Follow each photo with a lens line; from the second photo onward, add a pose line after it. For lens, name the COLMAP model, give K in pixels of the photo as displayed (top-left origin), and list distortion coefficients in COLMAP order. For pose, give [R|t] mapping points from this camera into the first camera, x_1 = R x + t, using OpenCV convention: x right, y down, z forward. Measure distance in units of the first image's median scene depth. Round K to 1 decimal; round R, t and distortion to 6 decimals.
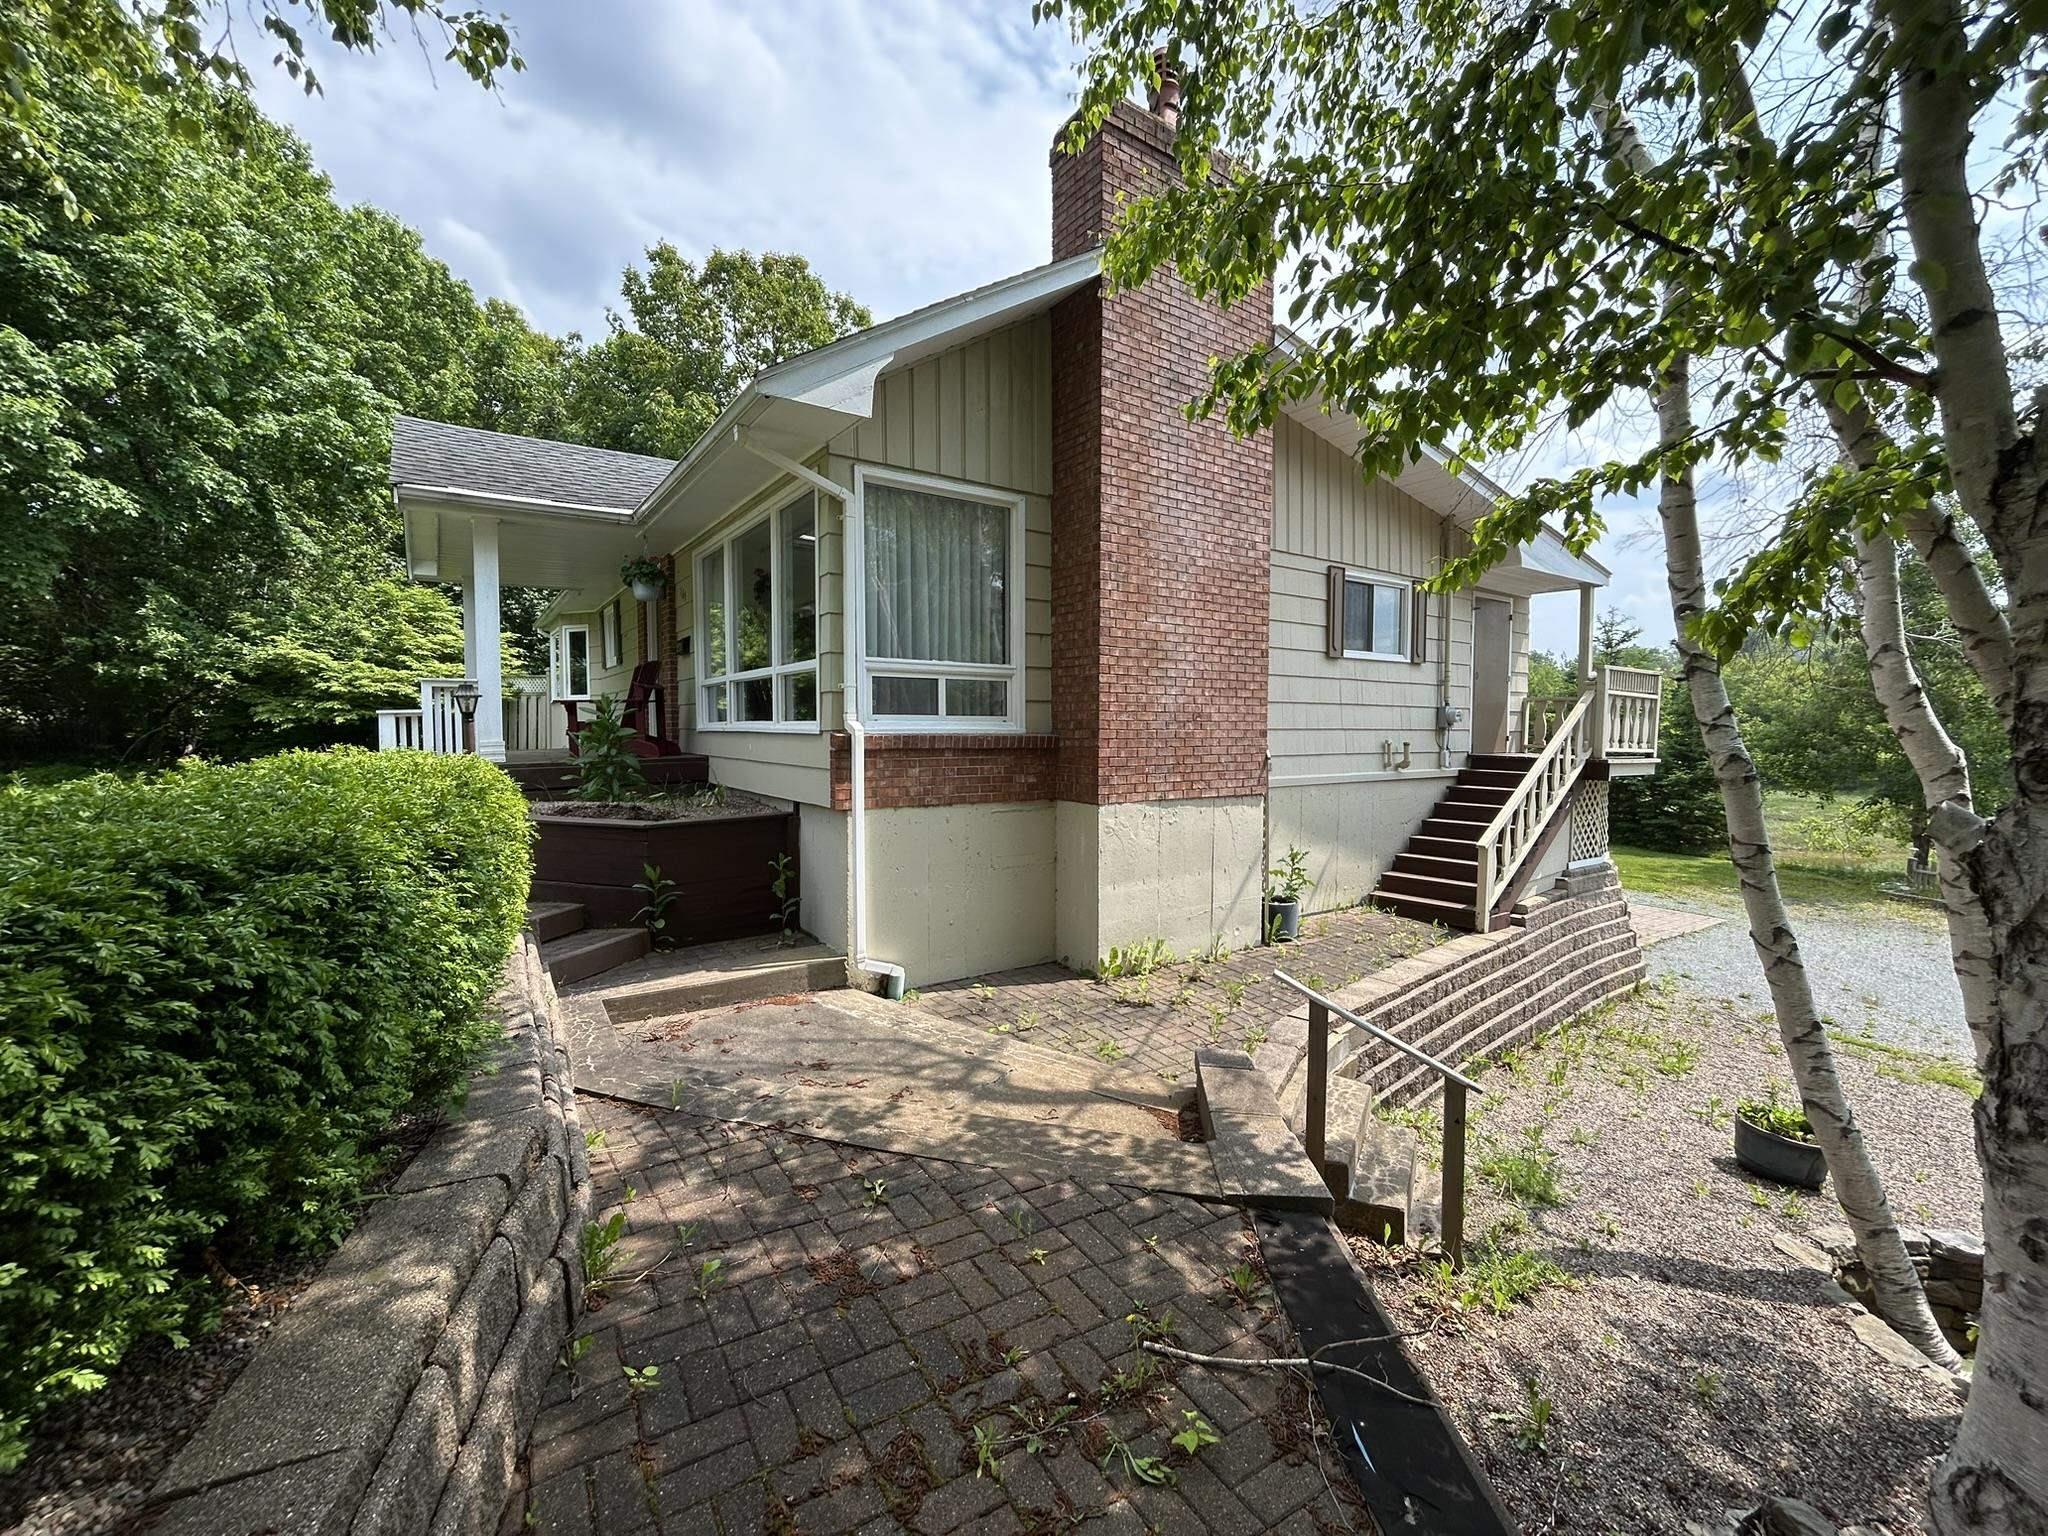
lens RADIAL K [[826.9, 0, 1024.0], [0, 826.9, 778.1], [0, 0, 1]] dist [-0.001089, 0.000566]
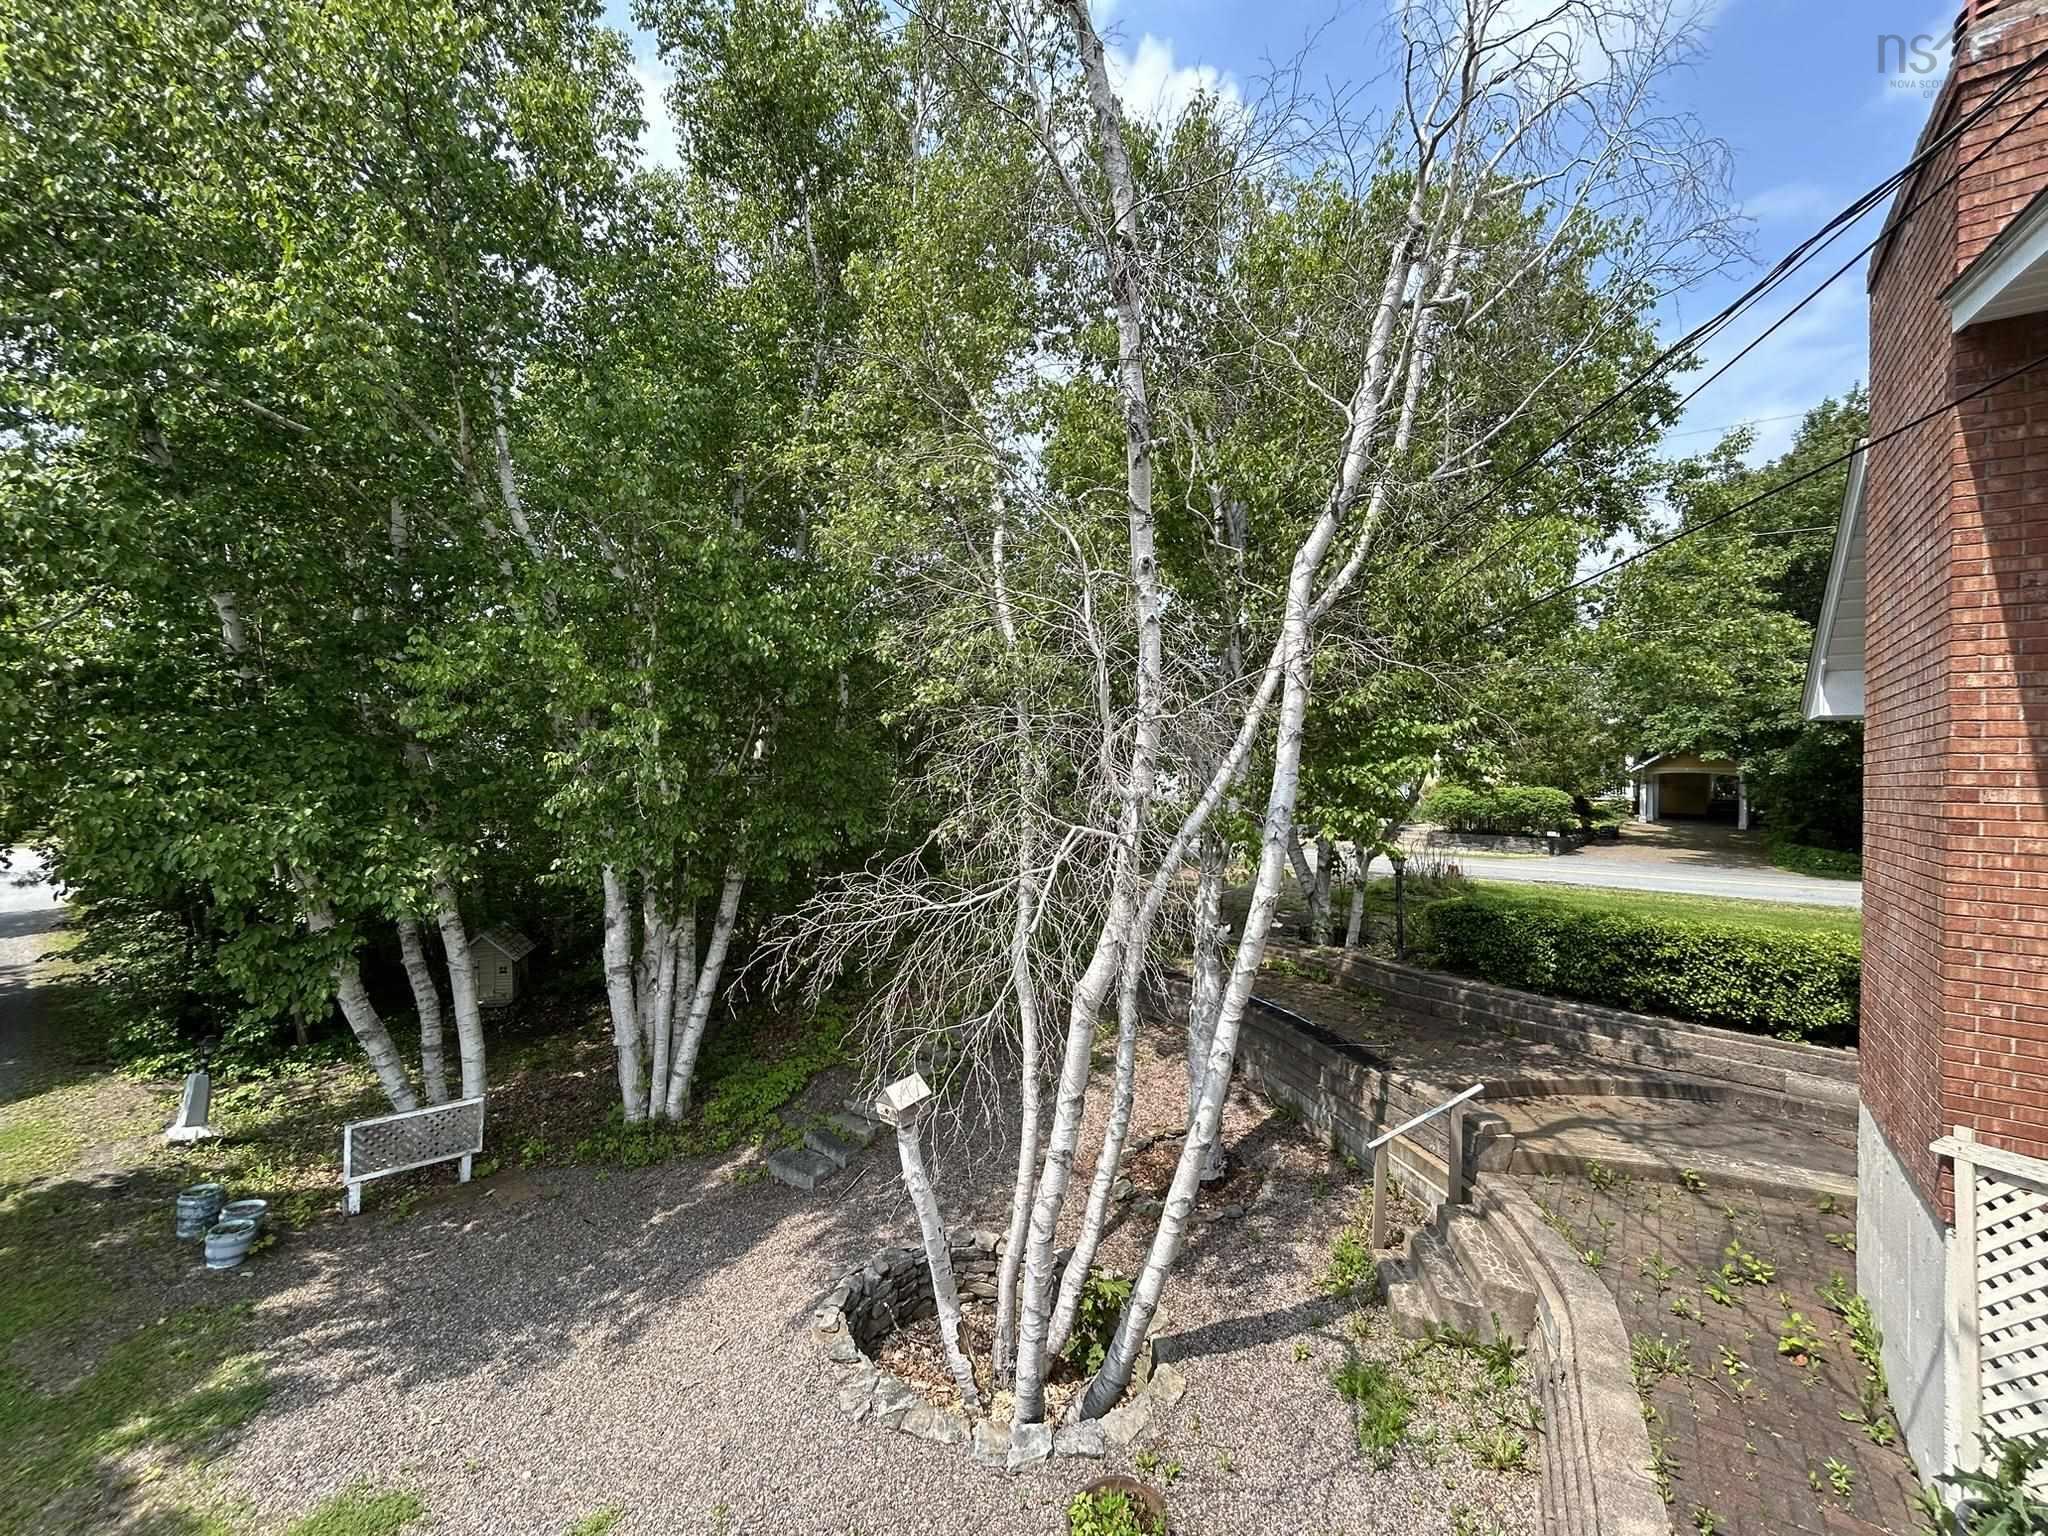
lens RADIAL K [[826.9, 0, 1027.2], [0, 826.9, 769.4], [0, 0, 1]] dist [-0.001089, 0.000566]
pose [[-0.957741, -0.013641, -0.287308, 2.081942], [-0.020903, 0.999534, 0.022224, -0.532614], [0.286872, 0.027291, -0.957580, 2.896894]]
